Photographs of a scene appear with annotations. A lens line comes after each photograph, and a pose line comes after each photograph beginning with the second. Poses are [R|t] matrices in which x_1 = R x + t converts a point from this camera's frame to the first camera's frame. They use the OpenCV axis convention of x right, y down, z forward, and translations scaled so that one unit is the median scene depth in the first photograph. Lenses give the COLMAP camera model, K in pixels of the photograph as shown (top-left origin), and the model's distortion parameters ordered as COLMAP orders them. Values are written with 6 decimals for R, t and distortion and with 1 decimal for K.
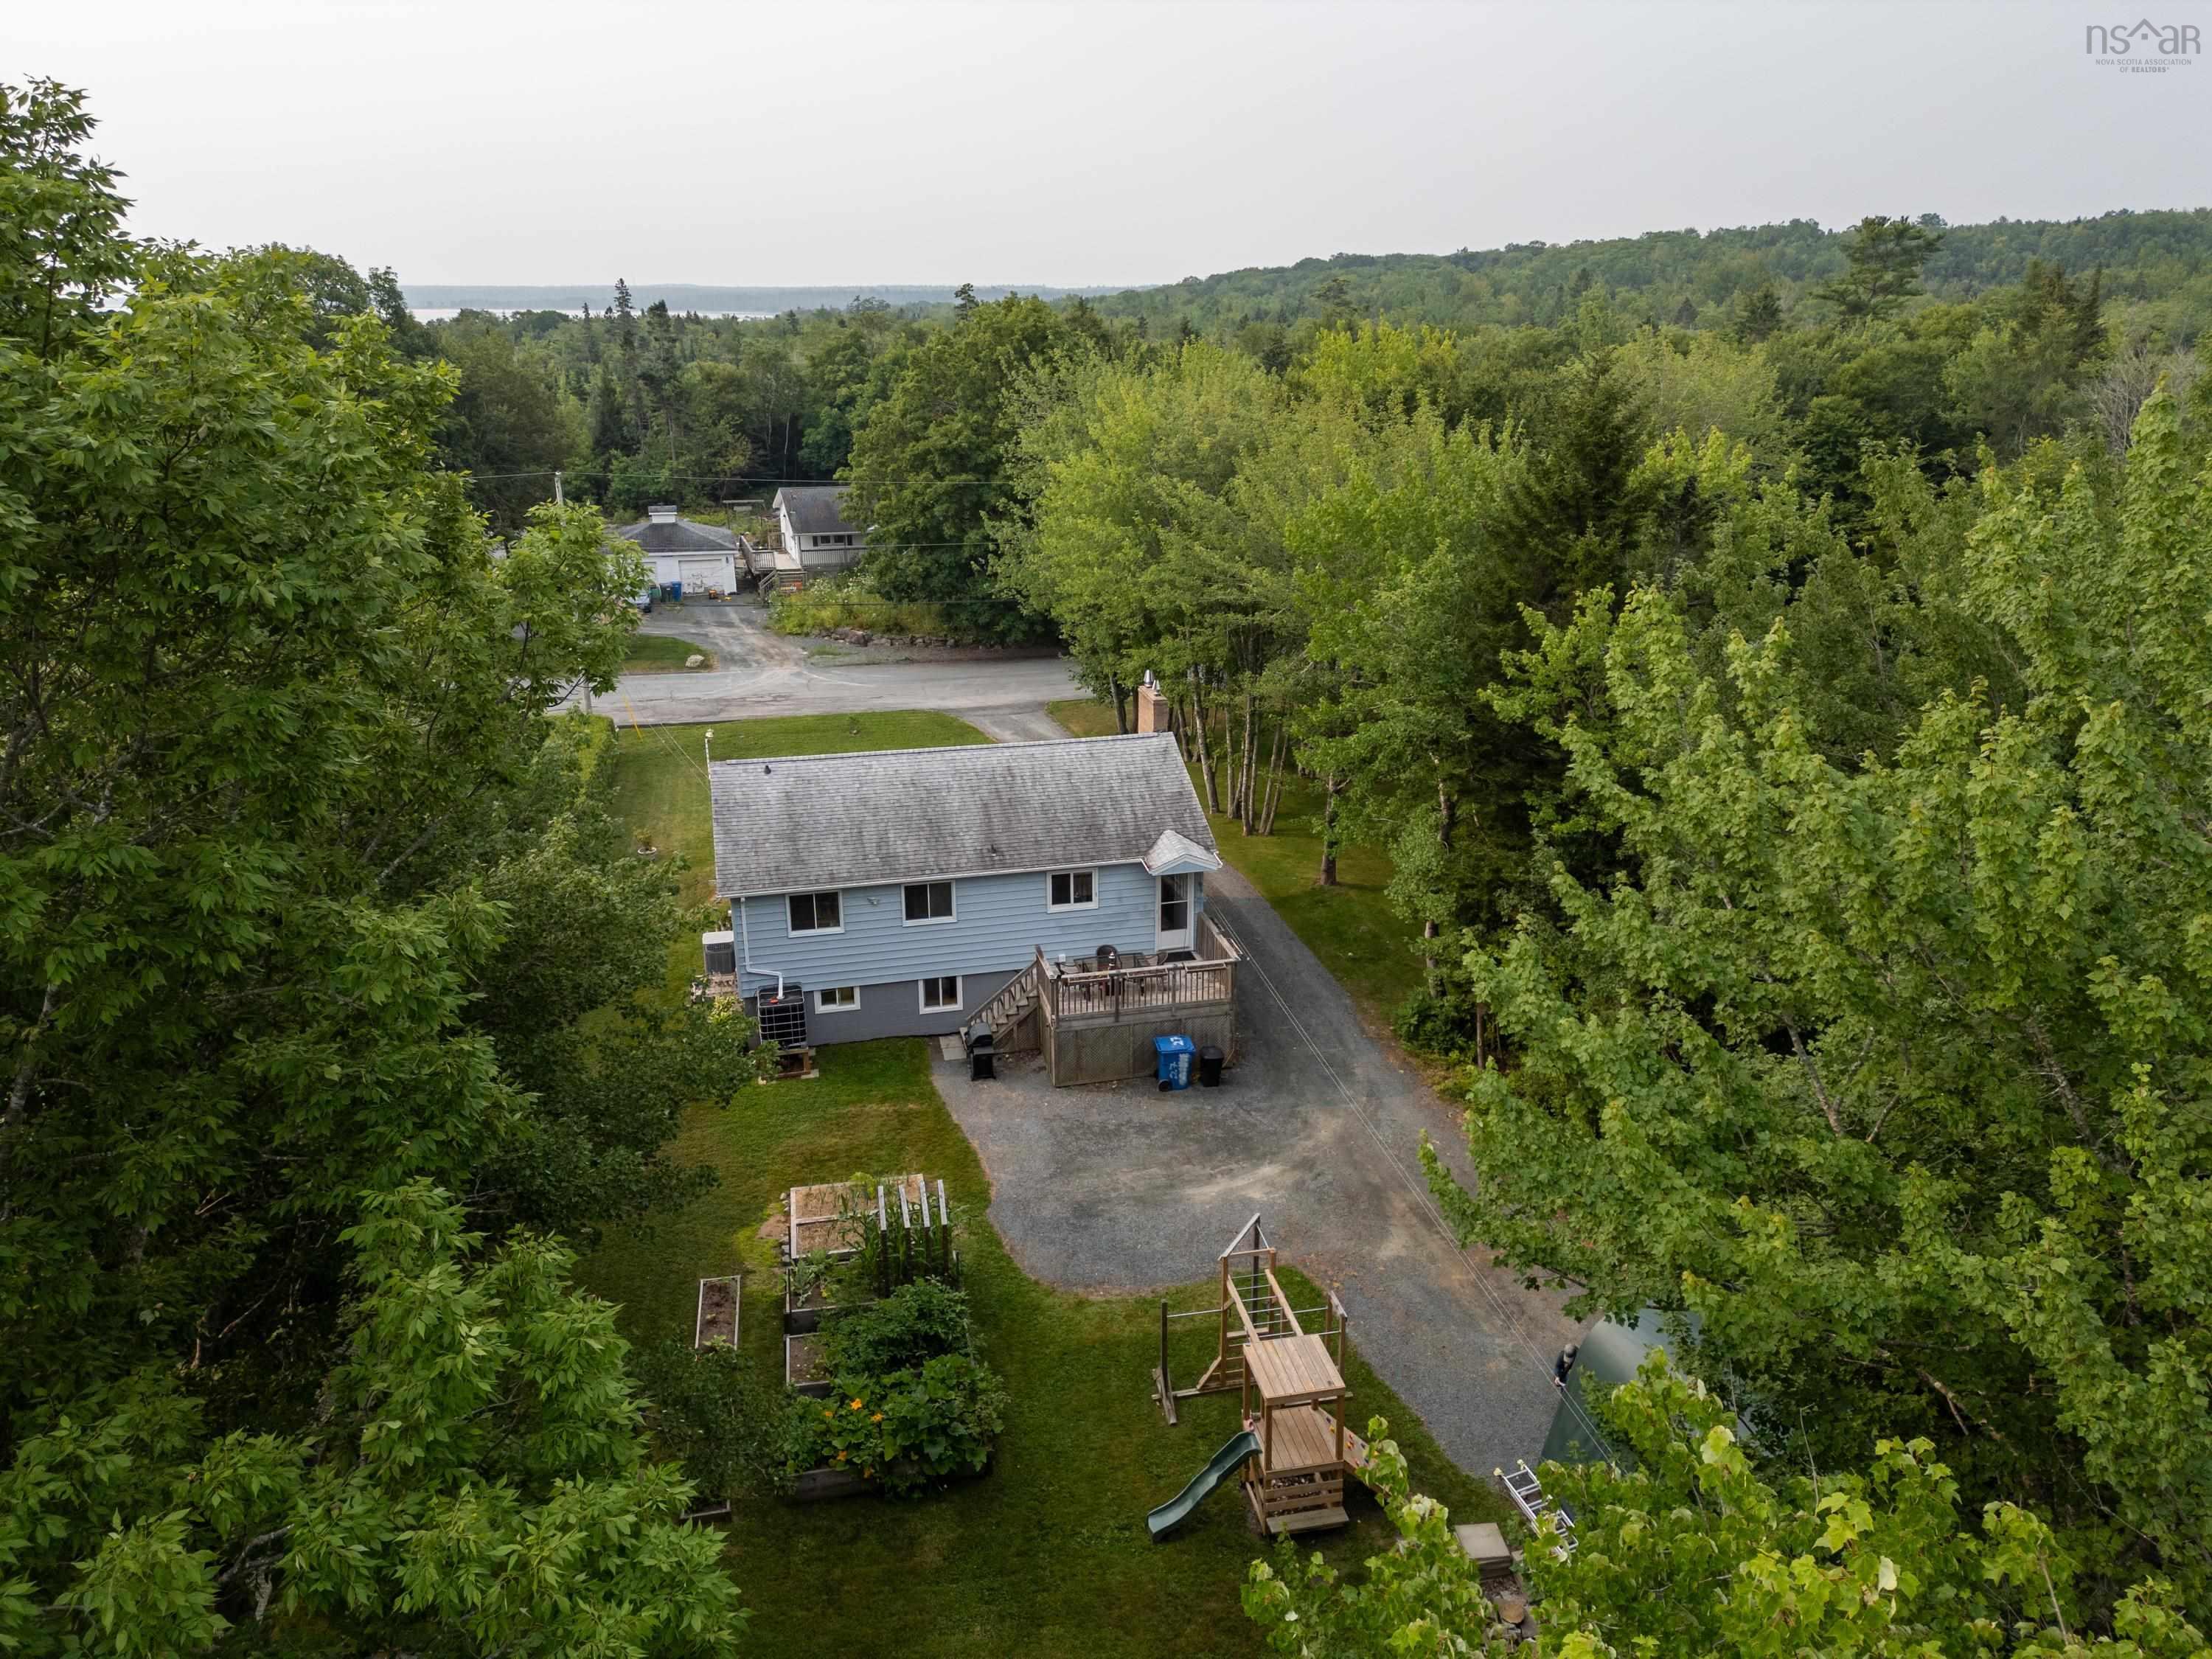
lens RADIAL K [[1540.9, 0, 1115.4], [0, 1540.9, 762.5], [0, 0, 1]] dist [0.088266, -0.077691]
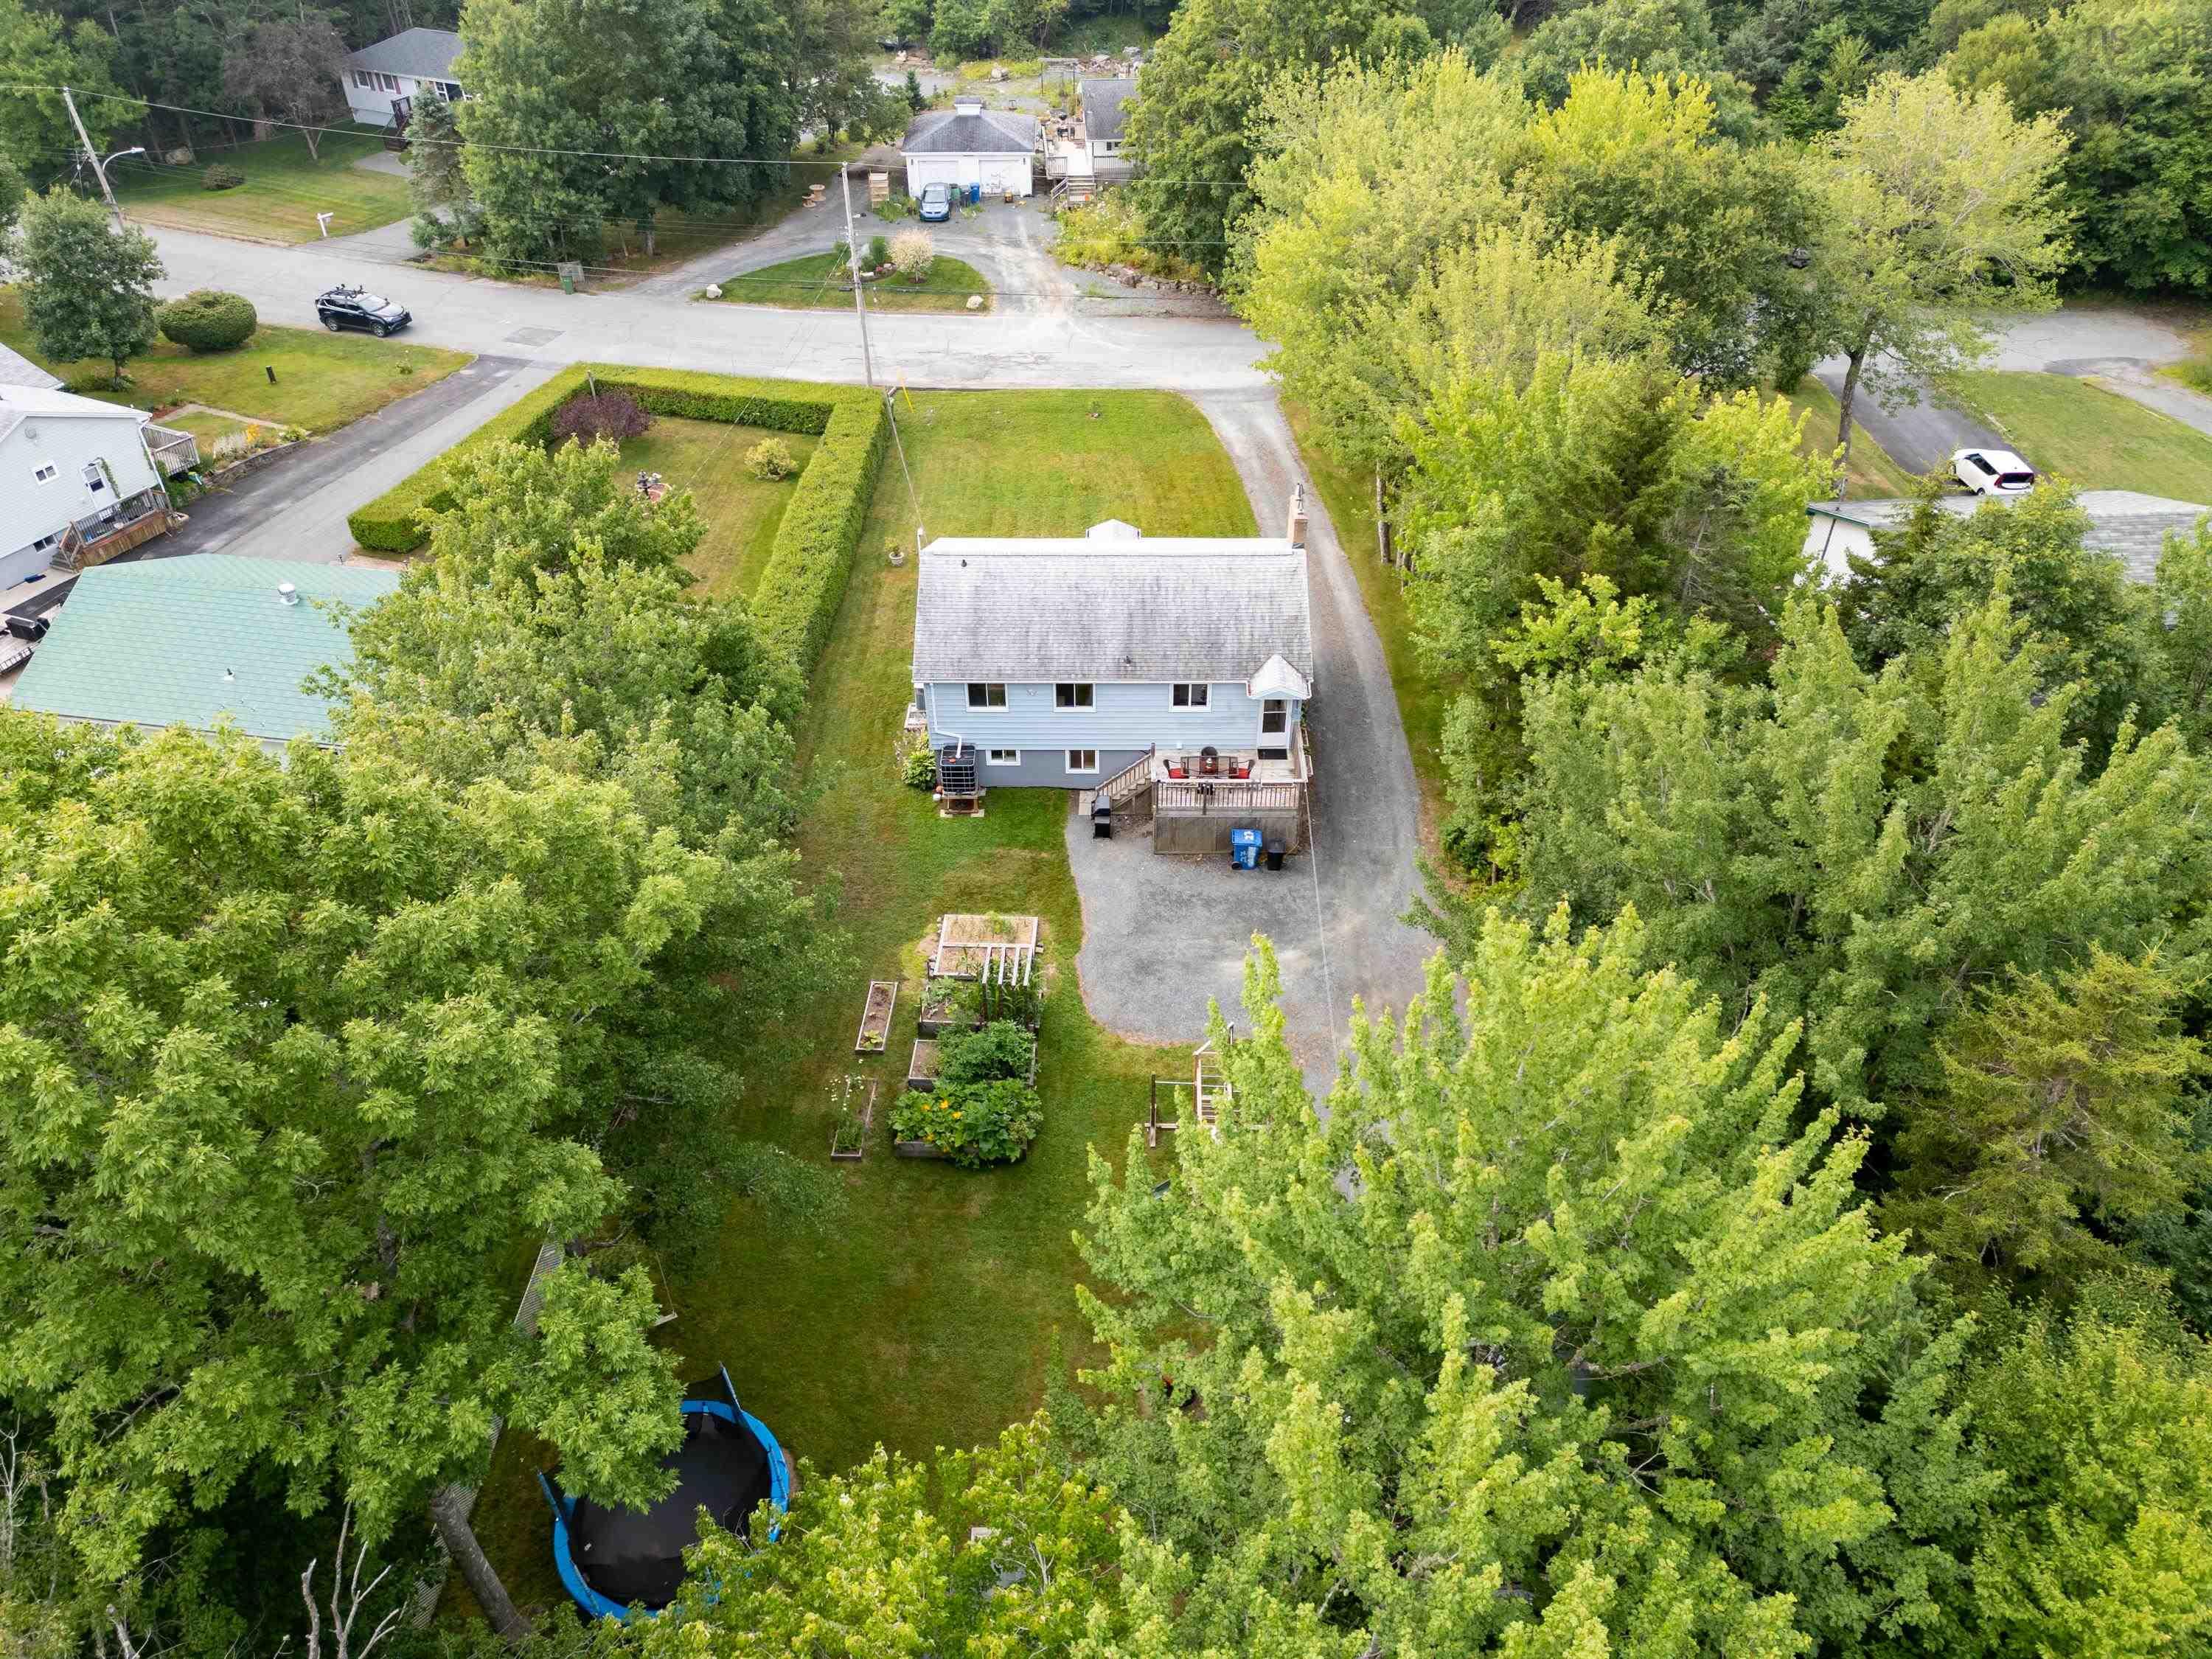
lens RADIAL K [[1540.9, 0, 1115.4], [0, 1540.9, 762.5], [0, 0, 1]] dist [0.088266, -0.077691]
pose [[0.973013, 0.140770, -0.182838, 0.153519], [-0.074485, 0.941552, 0.328530, -0.282106], [0.218399, -0.306046, 0.926627, -0.187753]]
